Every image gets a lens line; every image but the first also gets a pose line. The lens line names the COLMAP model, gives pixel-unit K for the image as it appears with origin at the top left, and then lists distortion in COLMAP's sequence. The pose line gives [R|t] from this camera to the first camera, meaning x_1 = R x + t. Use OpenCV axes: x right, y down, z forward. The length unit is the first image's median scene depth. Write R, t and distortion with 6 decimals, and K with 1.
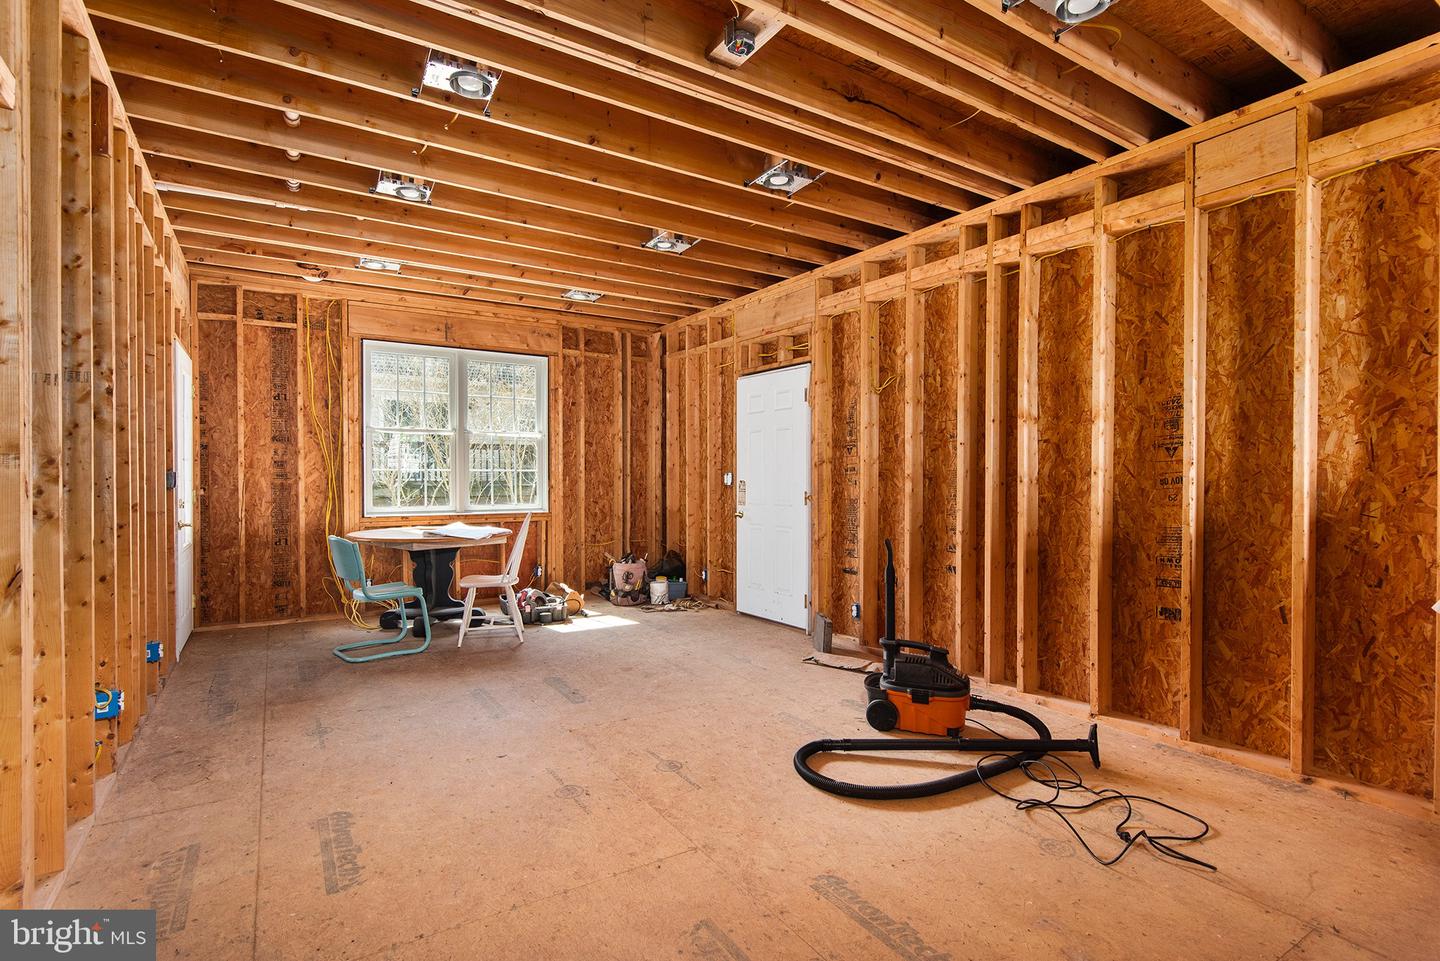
lens RADIAL K [[712.2, 0, 719.5], [0, 712.2, 481.6], [0, 0, 1]] dist [0.006587, 0.000302]
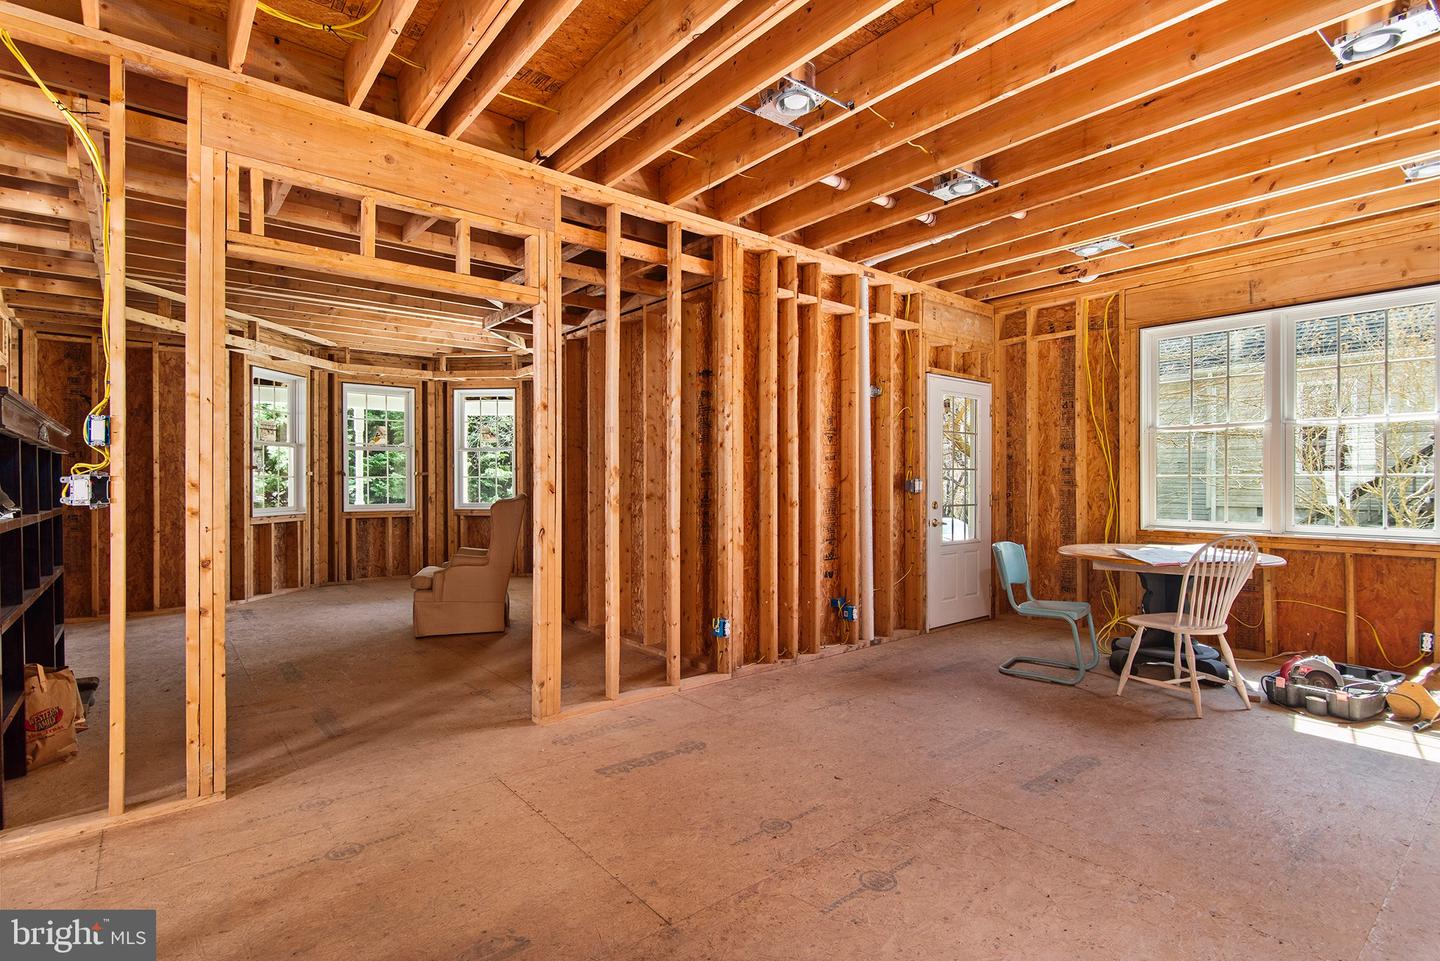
lens RADIAL K [[712.2, 0, 718.2], [0, 712.2, 480.7], [0, 0, 1]] dist [0.006587, 0.000302]
pose [[0.107660, -0.002152, -0.994185, 0.480681], [-0.009558, 0.999949, -0.003199, -0.004333], [0.994142, 0.009847, 0.107634, 0.568873]]
